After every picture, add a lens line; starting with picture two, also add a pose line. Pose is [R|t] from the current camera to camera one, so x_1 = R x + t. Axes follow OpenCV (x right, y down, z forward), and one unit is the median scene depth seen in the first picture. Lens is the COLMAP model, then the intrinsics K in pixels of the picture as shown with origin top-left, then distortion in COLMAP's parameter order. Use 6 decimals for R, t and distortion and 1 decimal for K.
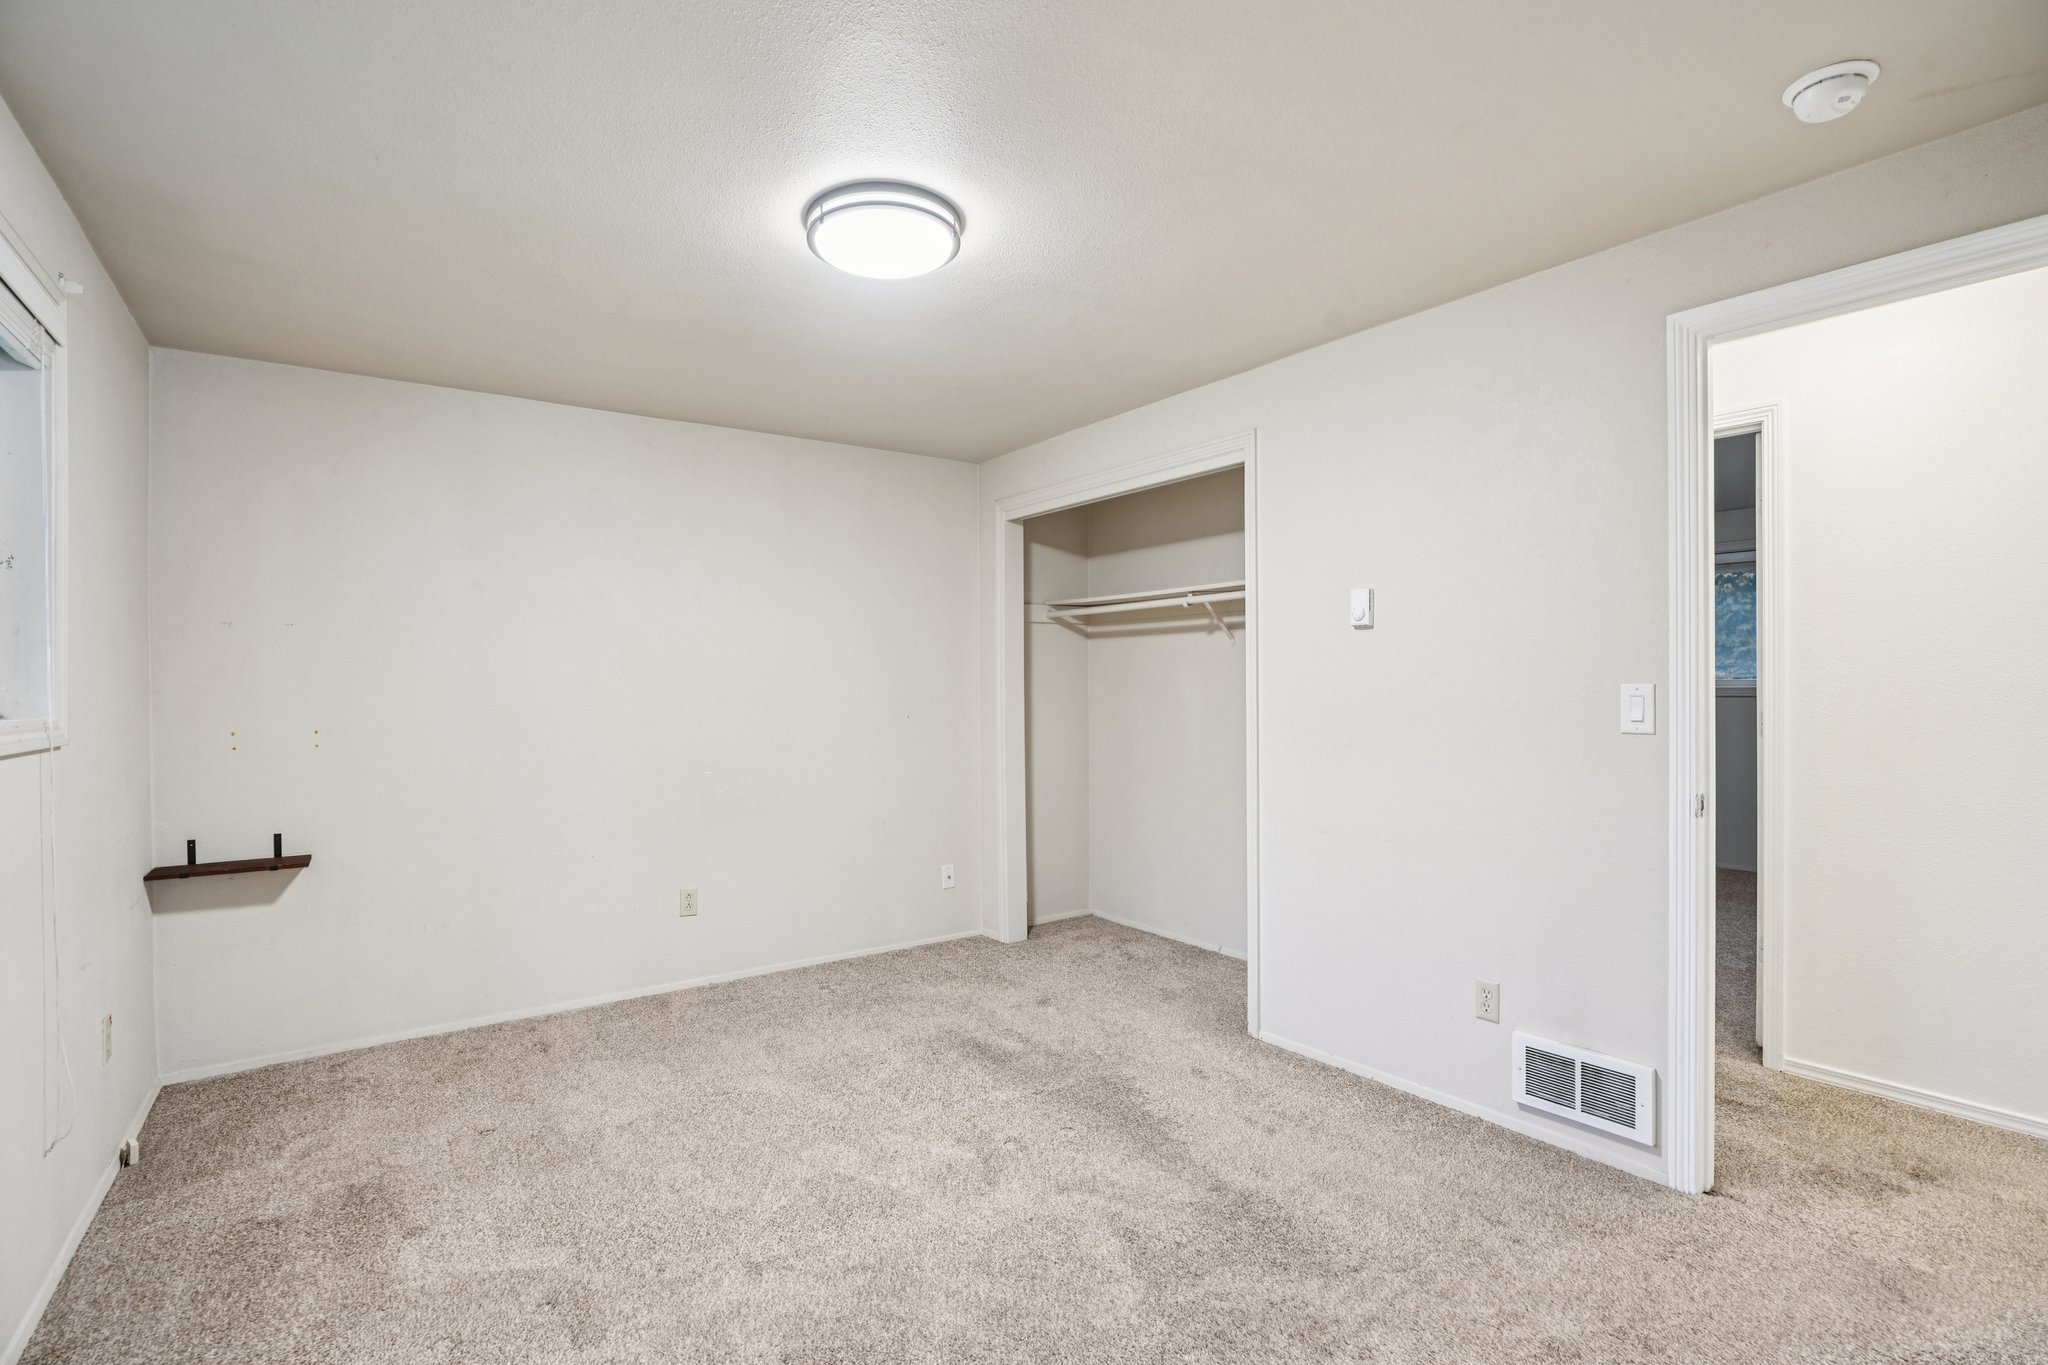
lens RADIAL K [[939.0, 0, 1023.9], [0, 939.0, 685.3], [0, 0, 1]] dist [-0.056141, 0.024333]
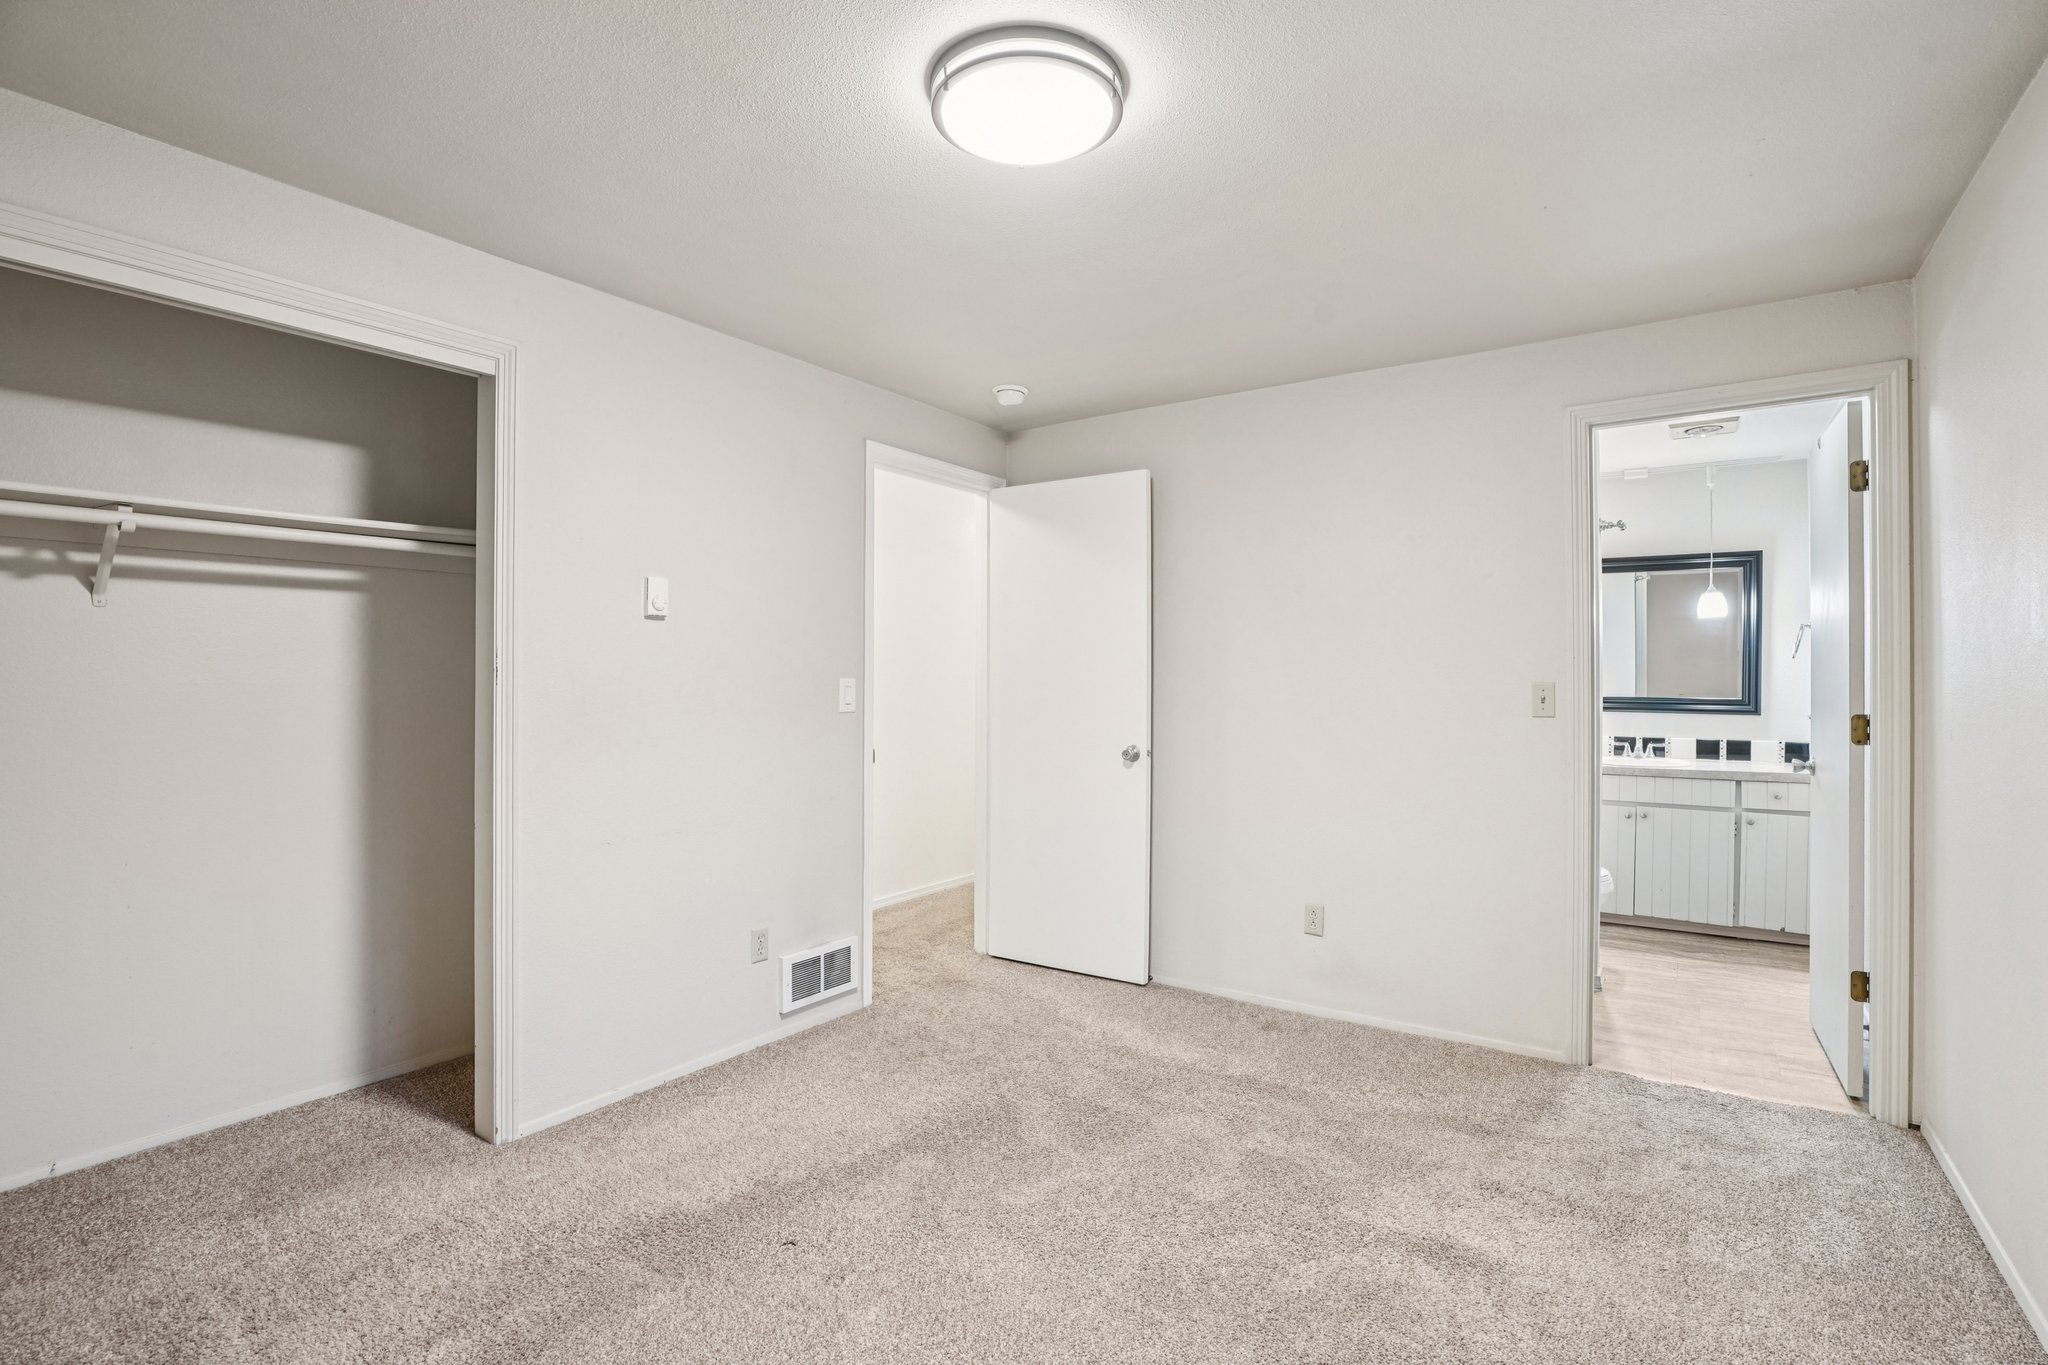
lens RADIAL K [[939.0, 0, 1023.9], [0, 939.0, 685.3], [0, 0, 1]] dist [-0.056141, 0.024333]
pose [[-0.297286, 0.008149, 0.954754, -0.678839], [0.005065, 0.999963, -0.006957, 0.016838], [-0.954775, 0.002768, -0.297316, 0.939996]]
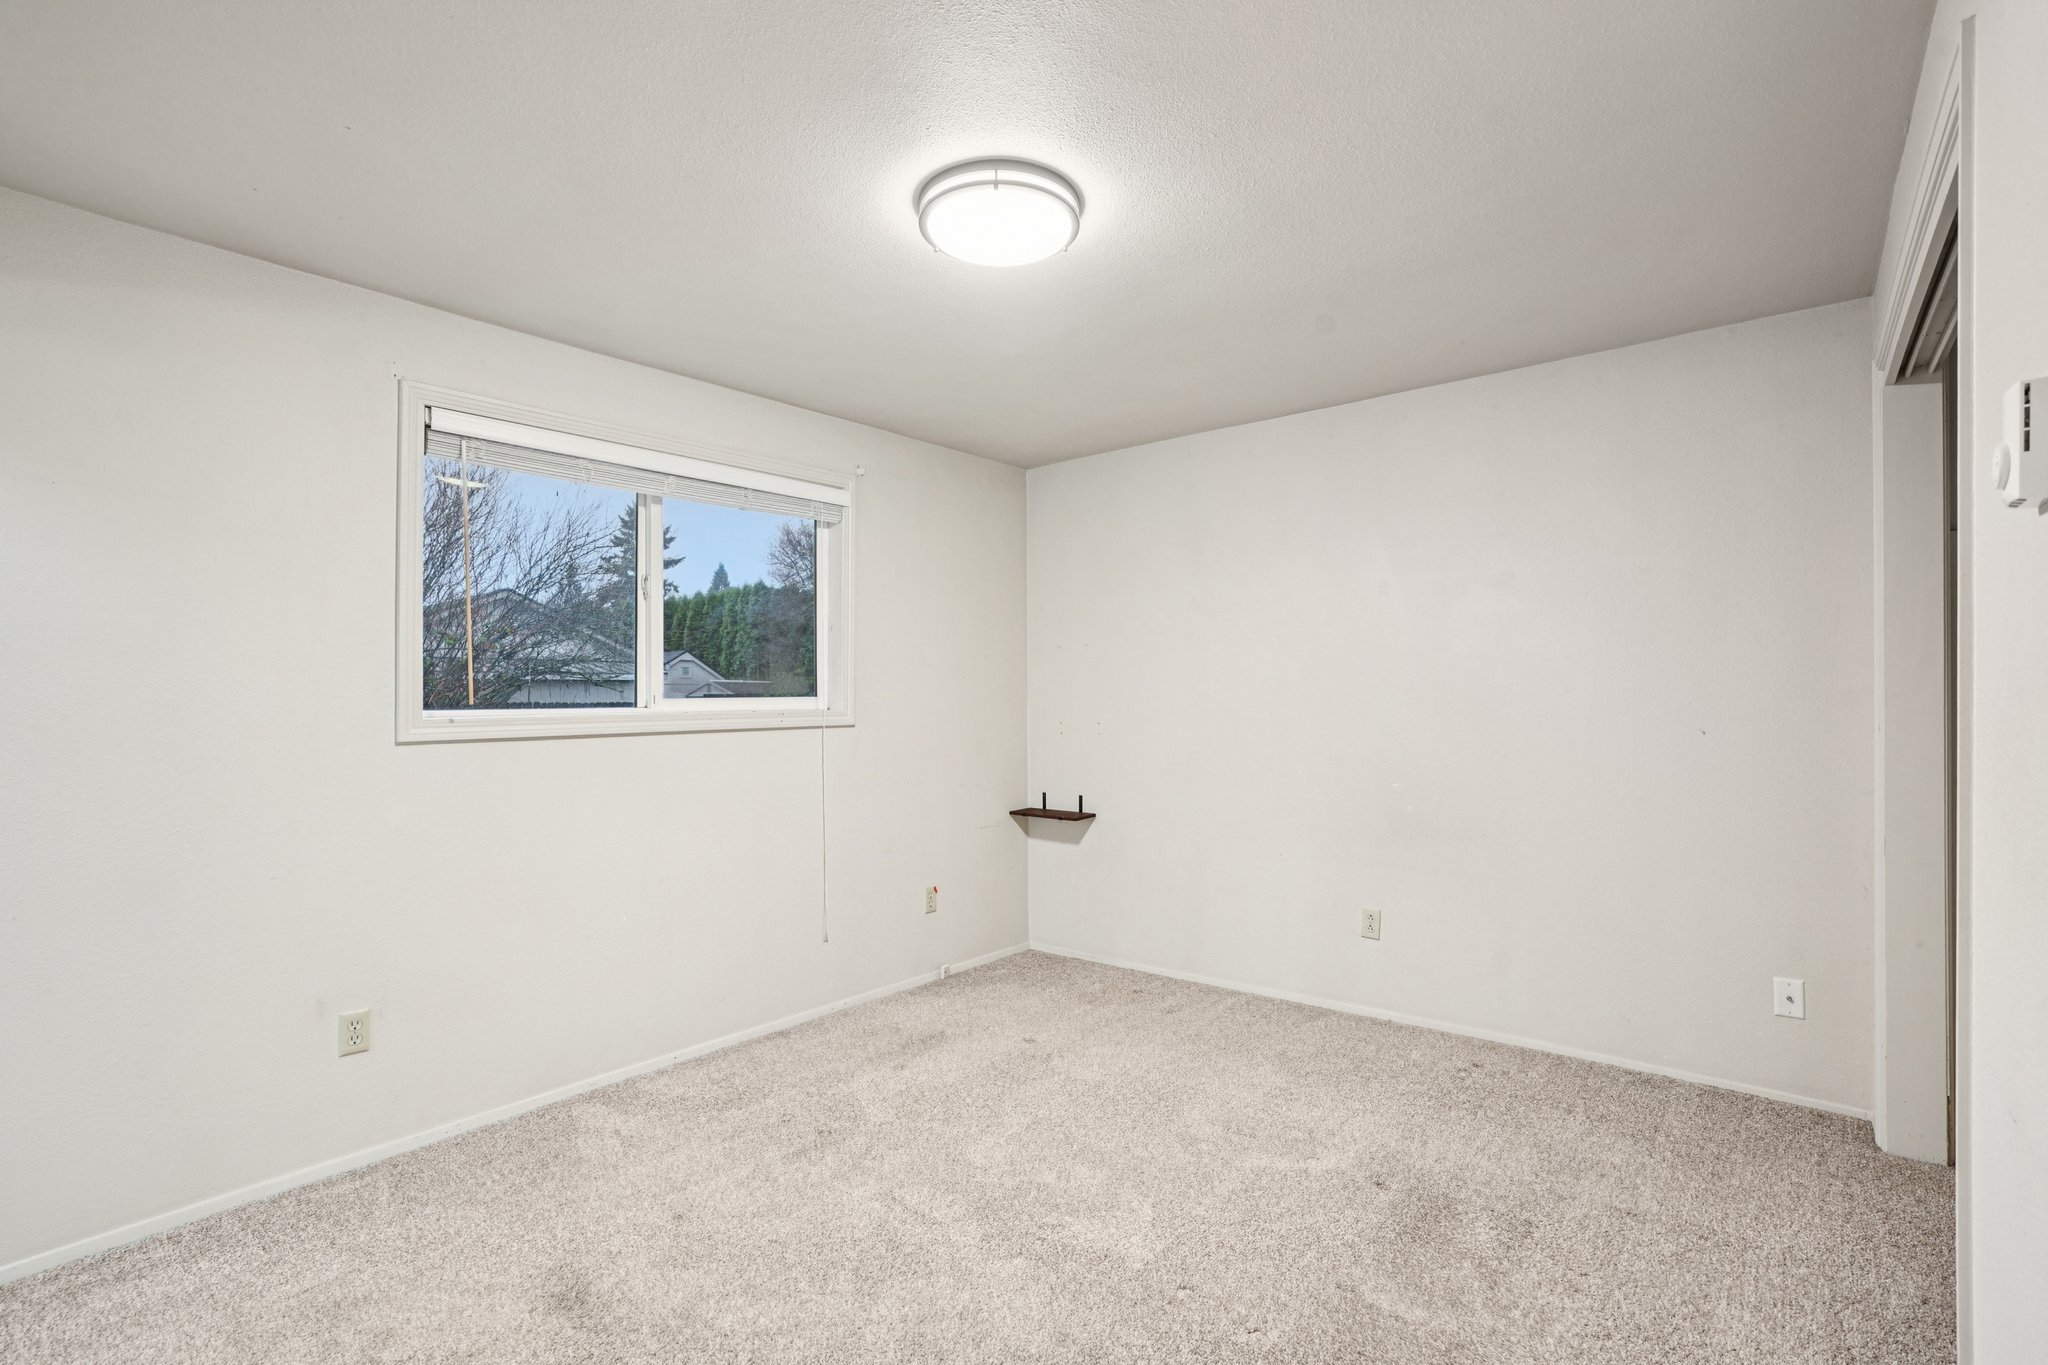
lens RADIAL K [[939.0, 0, 1023.9], [0, 939.0, 685.3], [0, 0, 1]] dist [-0.056141, 0.024333]
pose [[0.259763, -0.000988, -0.965672, 0.595856], [0.009236, 0.999956, 0.001462, -0.011240], [0.965628, -0.009299, 0.259760, 0.580944]]
